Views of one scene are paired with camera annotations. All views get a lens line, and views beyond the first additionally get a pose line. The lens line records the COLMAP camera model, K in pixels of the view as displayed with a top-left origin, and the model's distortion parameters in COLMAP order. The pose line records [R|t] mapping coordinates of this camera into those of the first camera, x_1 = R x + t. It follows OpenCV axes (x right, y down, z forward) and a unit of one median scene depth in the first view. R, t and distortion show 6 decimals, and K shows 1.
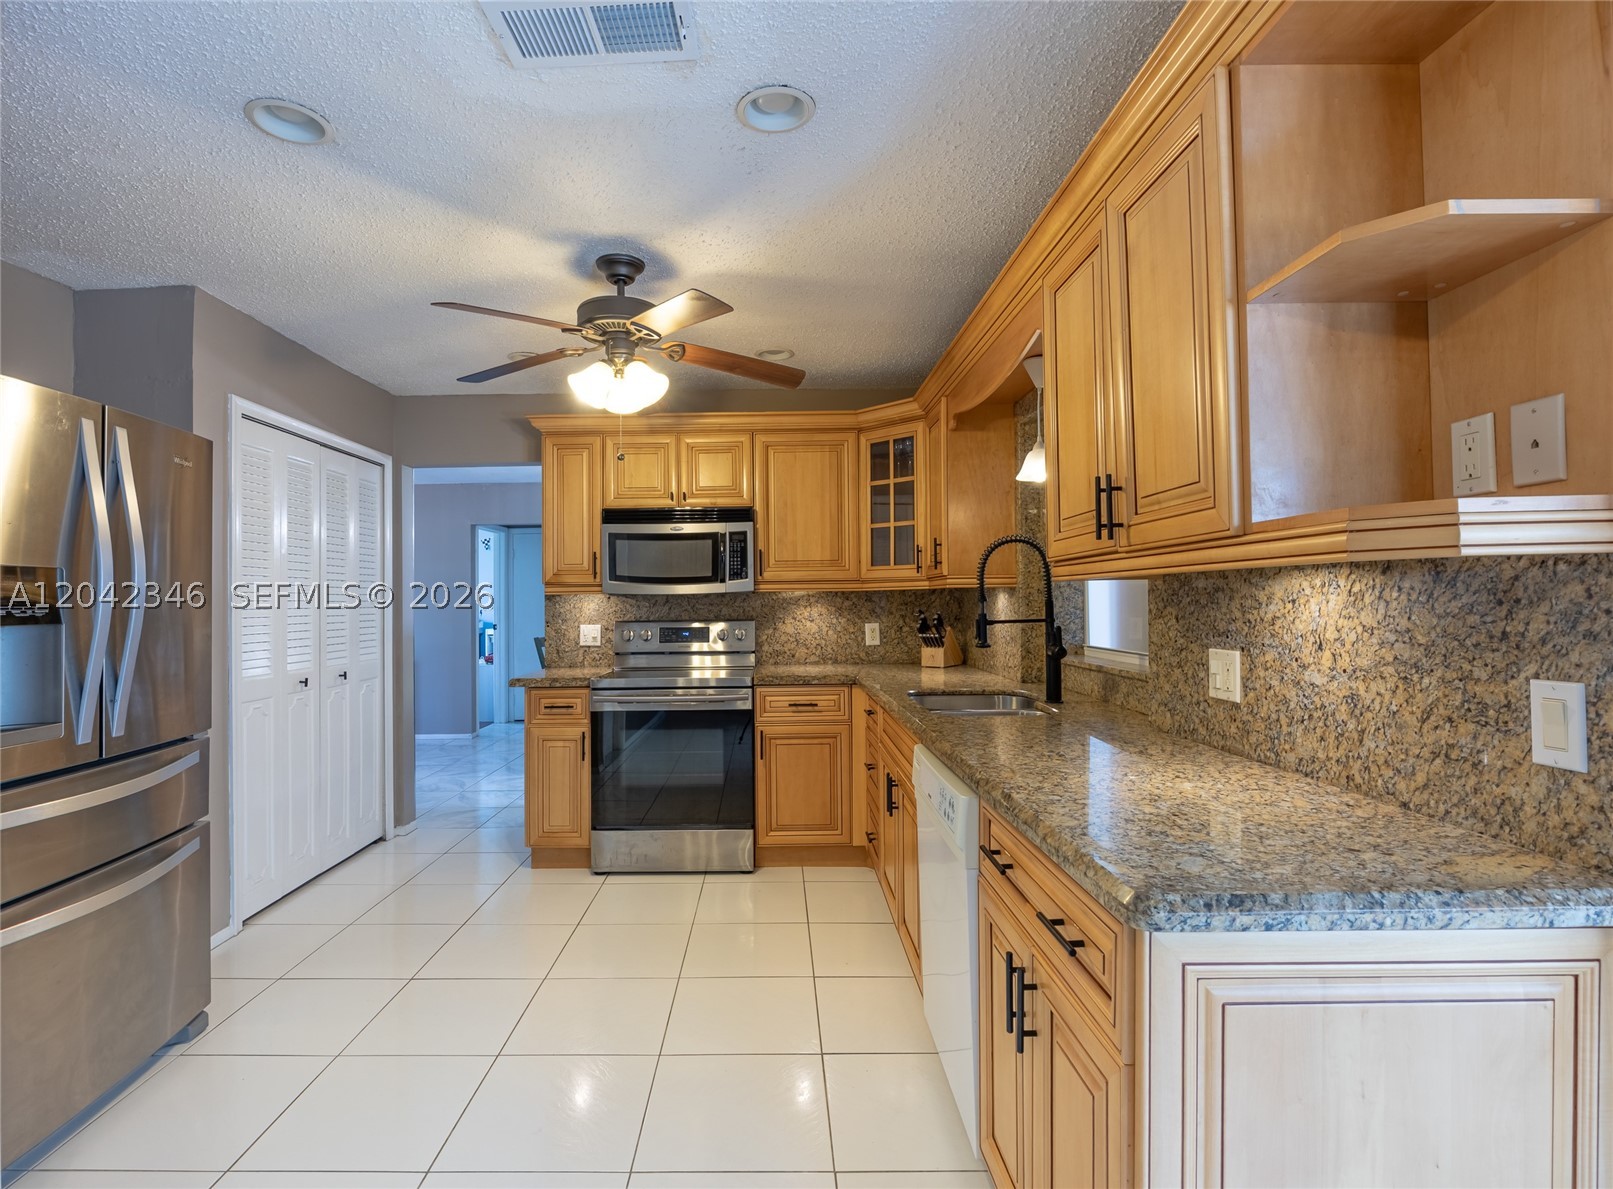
lens RADIAL K [[725.1, 0, 763.7], [0, 725.1, 592.2], [0, 0, 1]] dist [-0.008909, -0.000007]
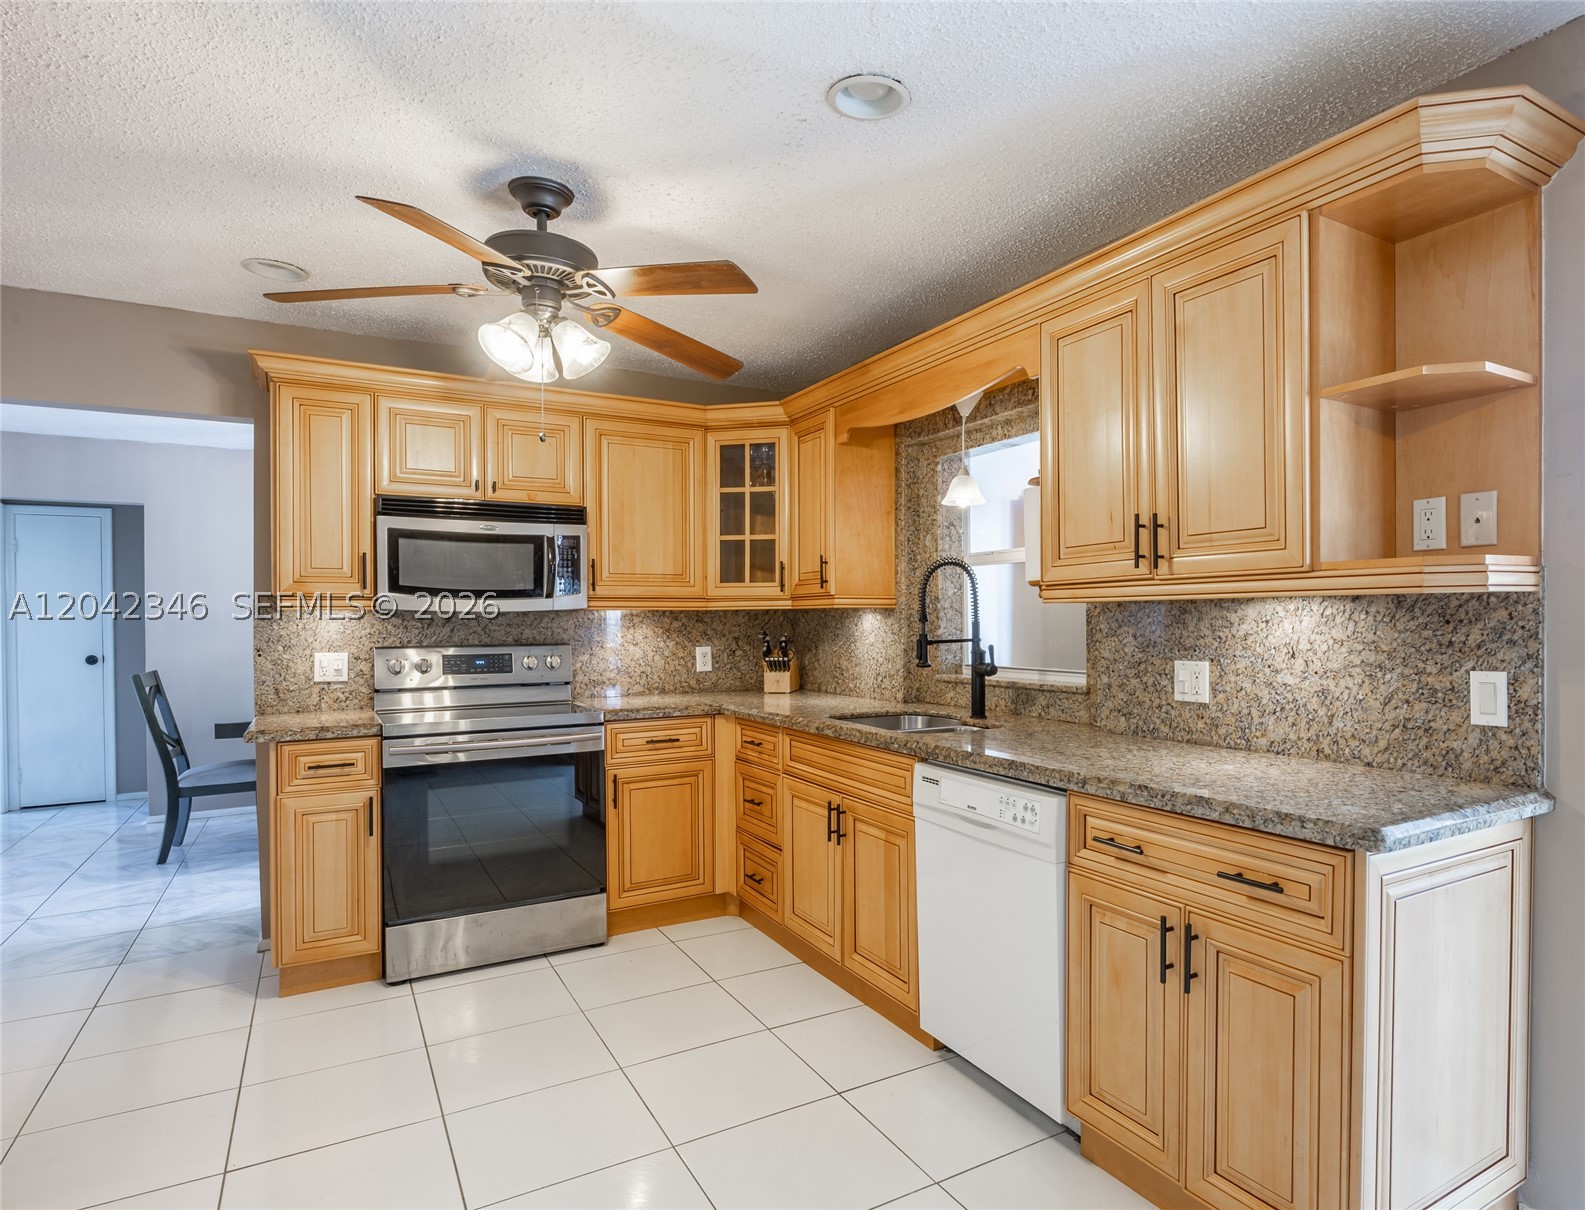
lens RADIAL K [[862.7, 0, 794.2], [0, 862.7, 631.3], [0, 0, 1]] dist [-0.005546, -0.000748]
pose [[0.868464, 0.000075, 0.495752, -0.424159], [-0.010168, 0.999792, 0.017661, 0.006232], [-0.495648, -0.020379, 0.868284, 0.039990]]
